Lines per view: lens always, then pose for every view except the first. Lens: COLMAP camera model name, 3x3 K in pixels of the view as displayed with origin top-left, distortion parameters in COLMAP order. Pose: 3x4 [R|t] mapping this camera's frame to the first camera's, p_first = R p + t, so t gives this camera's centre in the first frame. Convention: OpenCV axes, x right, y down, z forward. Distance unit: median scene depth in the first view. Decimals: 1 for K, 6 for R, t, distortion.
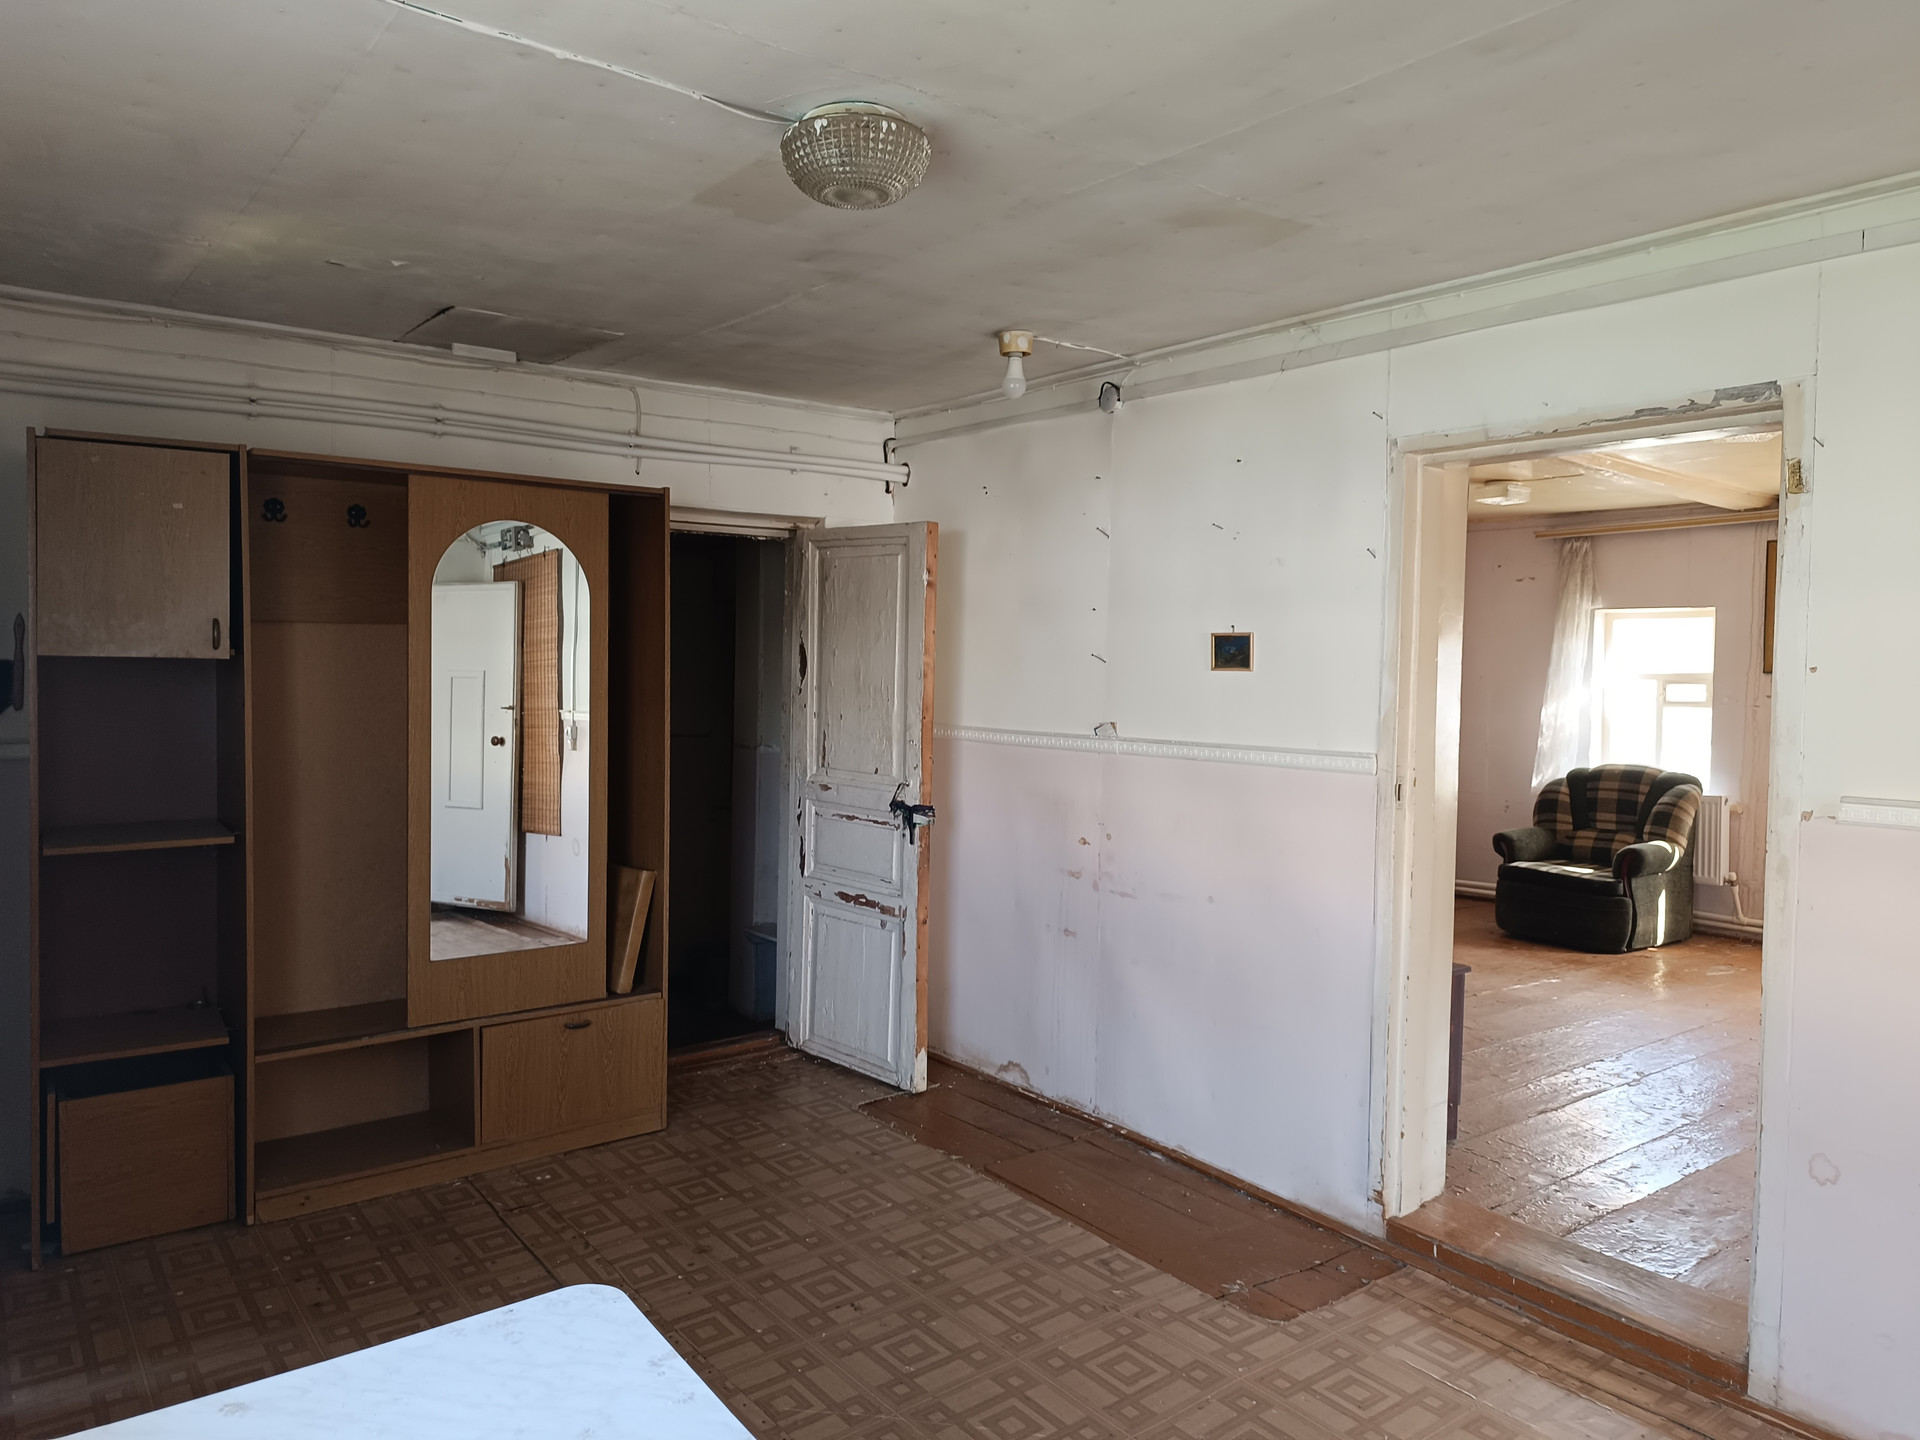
lens RADIAL K [[1316.0, 0, 956.3], [0, 1316.0, 715.9], [0, 0, 1]] dist [0.043629, -0.047262]
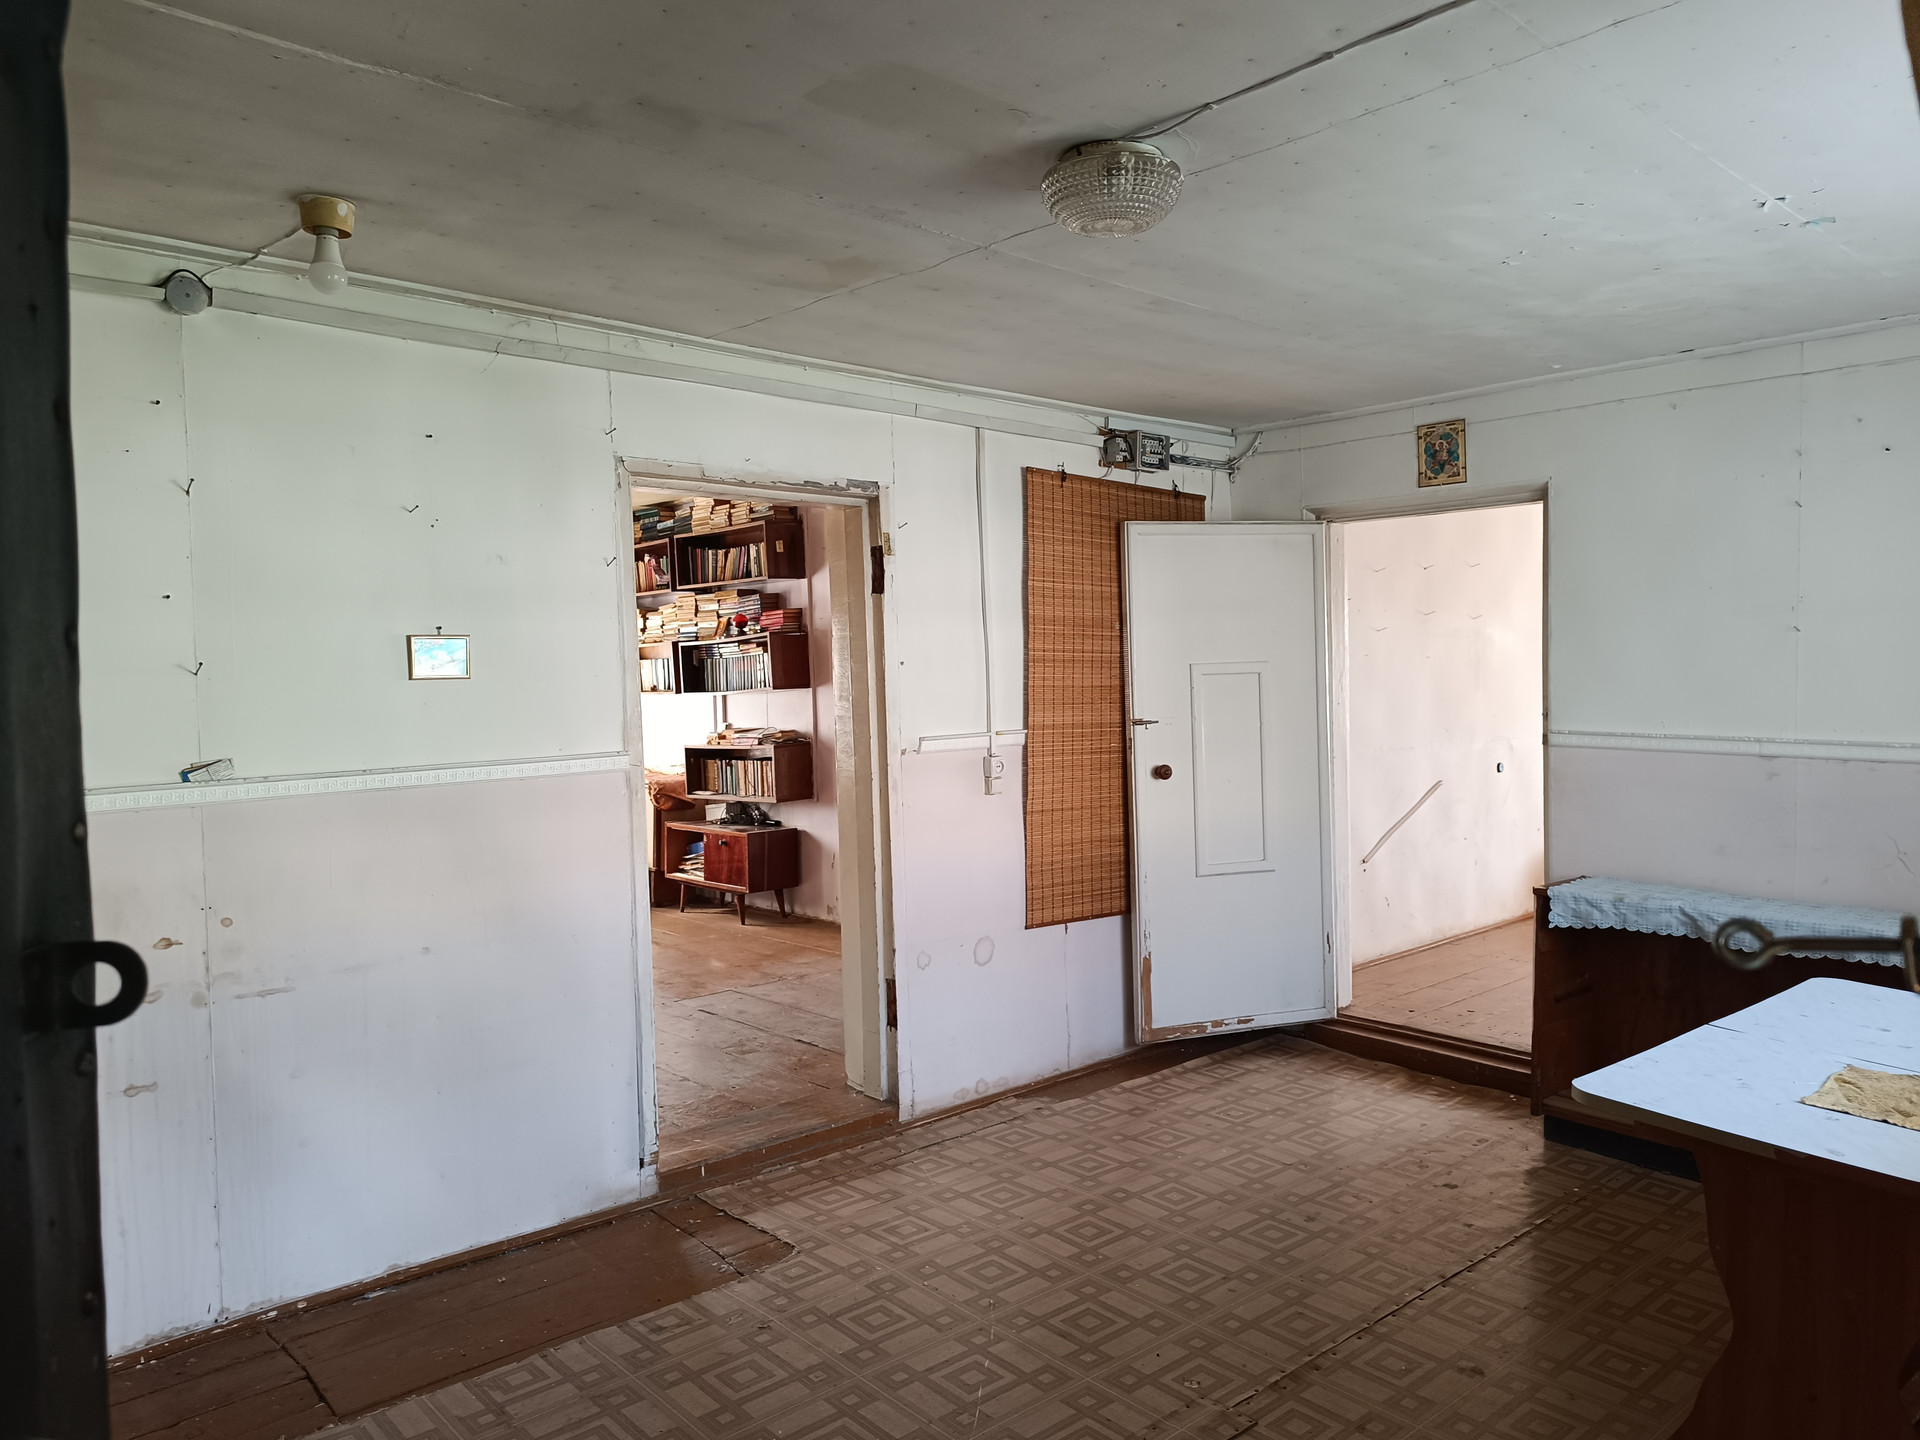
lens RADIAL K [[1316.0, 0, 959.0], [0, 1316.0, 721.0], [0, 0, 1]] dist [0.043629, -0.047262]
pose [[-0.070966, -0.056213, 0.995894, -0.365832], [0.056499, 0.996581, 0.060277, -0.021502], [-0.995877, 0.060544, -0.067547, 0.387376]]
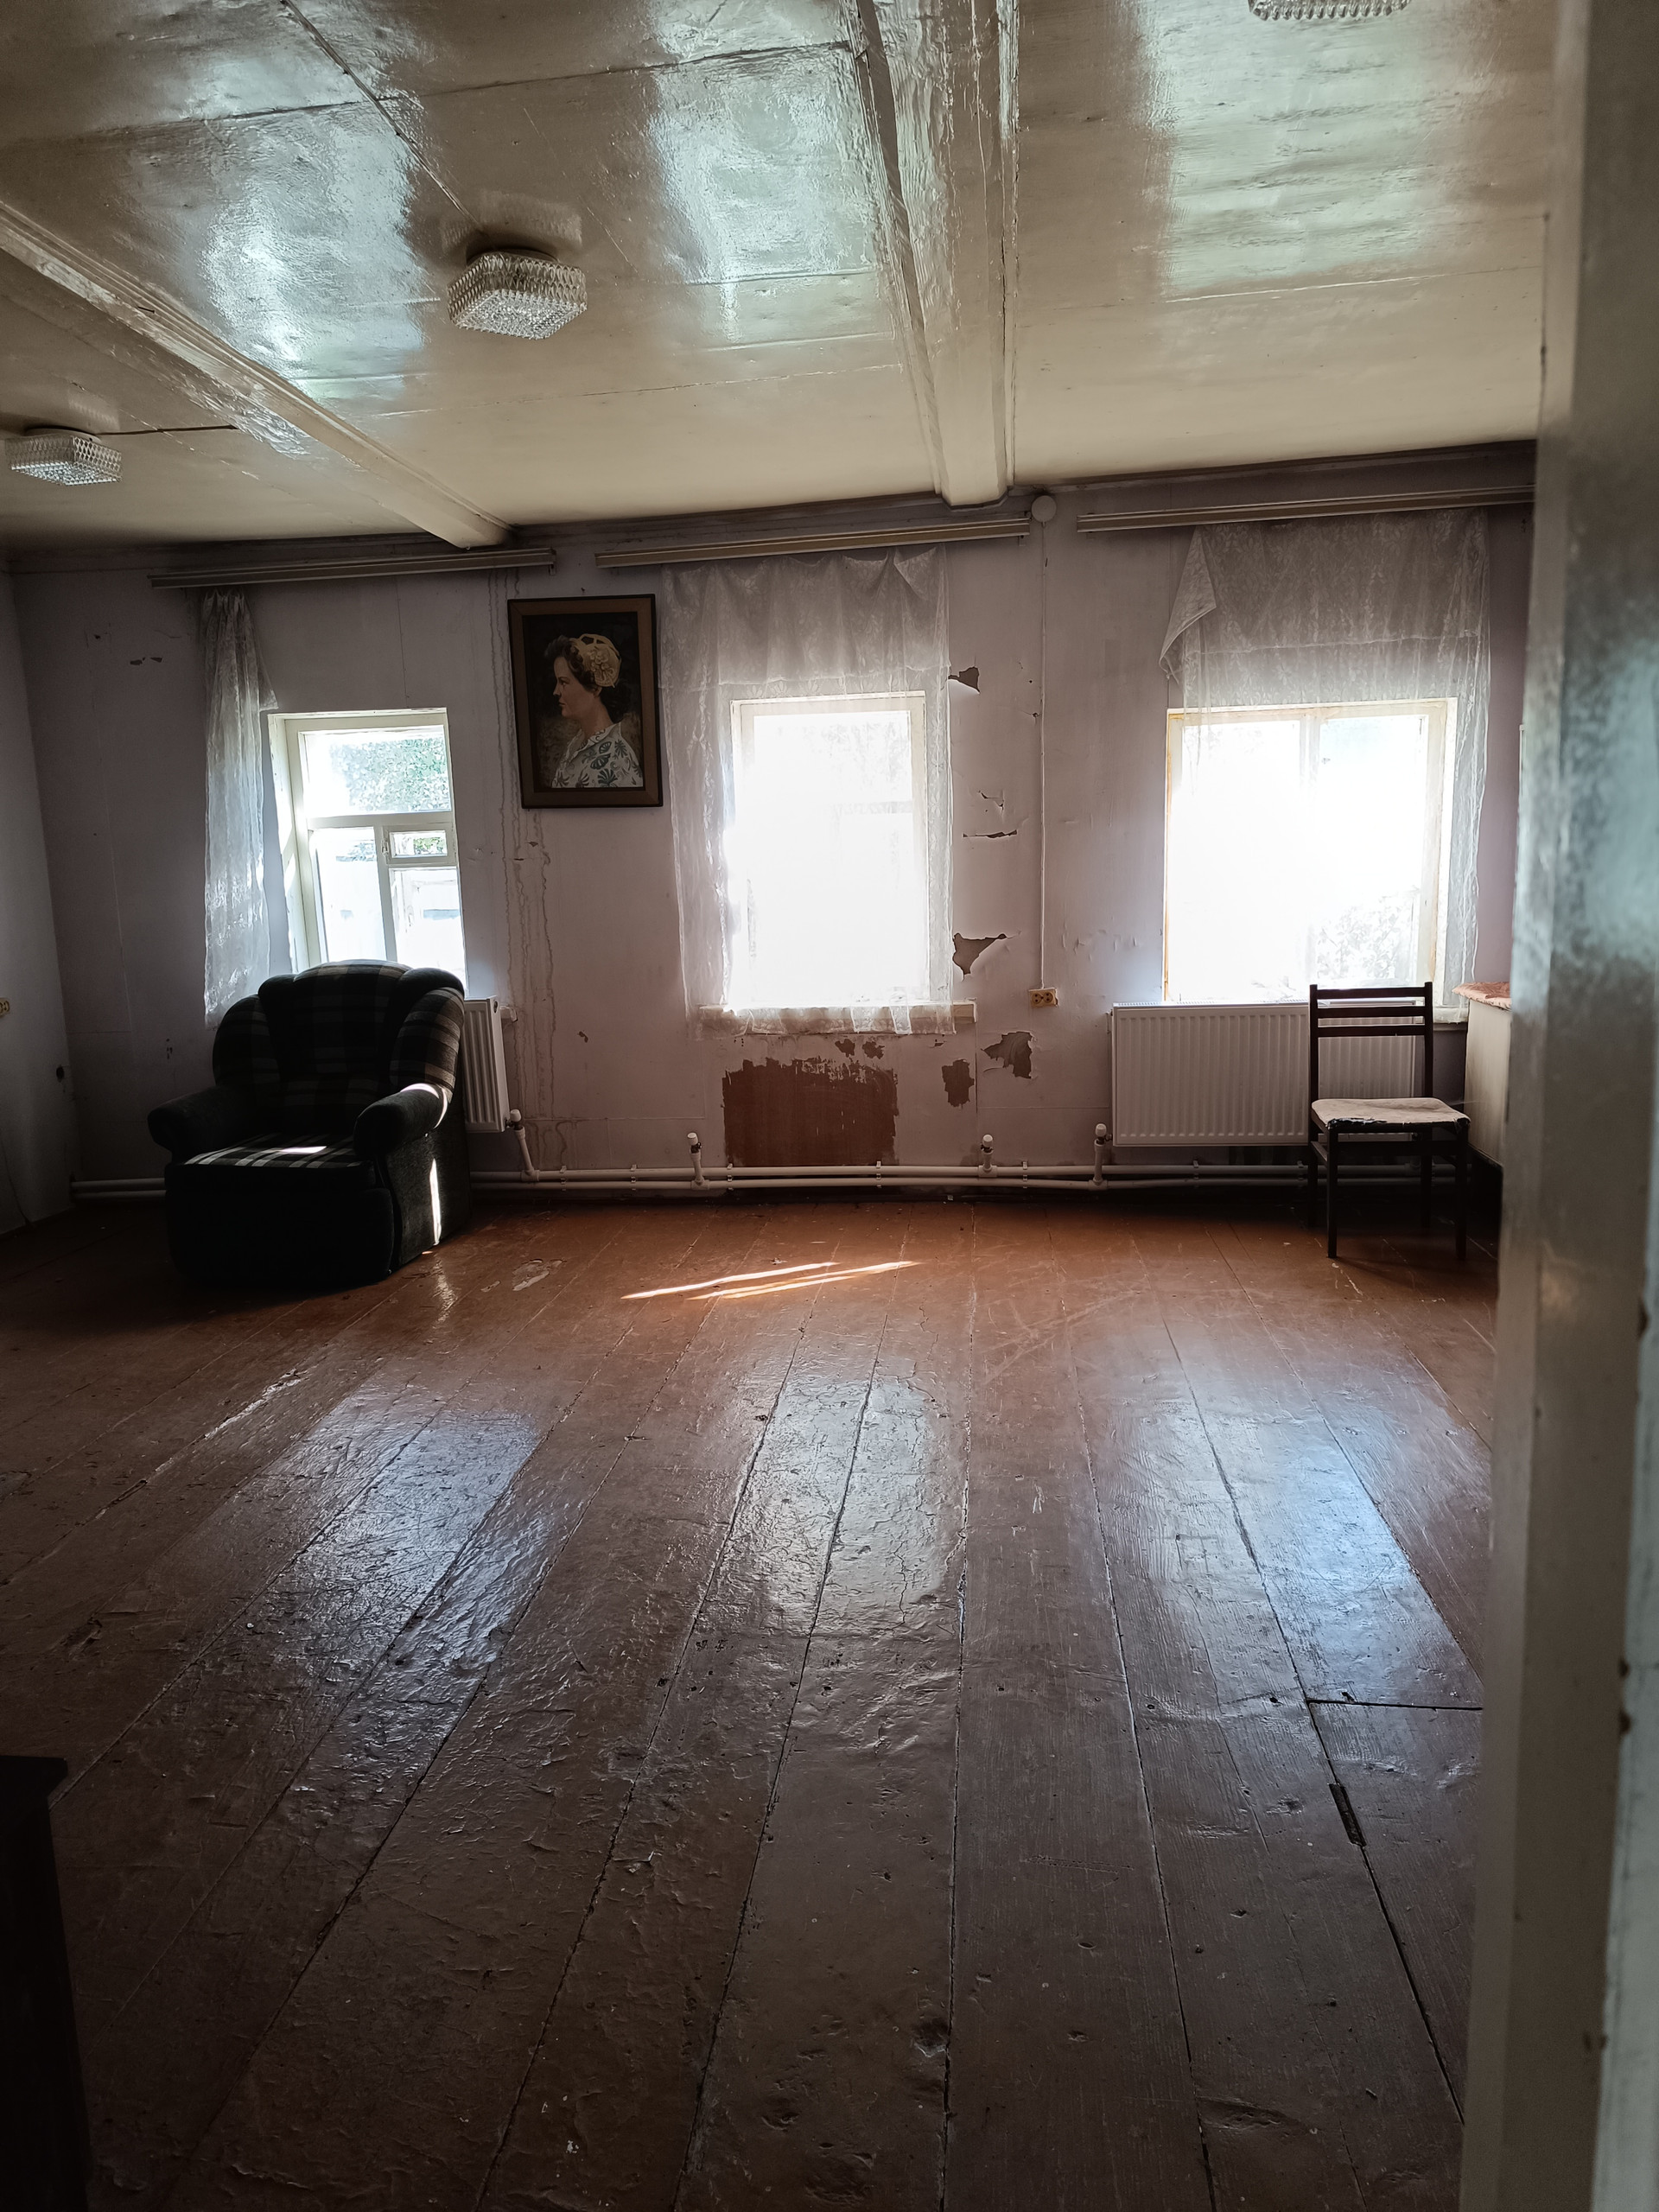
lens RADIAL K [[1516.1, 0, 847.0], [0, 1516.1, 1094.5], [0, 0, 1]] dist [0.043629, -0.047262]
pose [[0.689016, -0.161801, 0.706454, 0.166004], [0.068475, 0.984934, 0.158797, -0.000857], [-0.721504, -0.061039, 0.689715, 0.367544]]
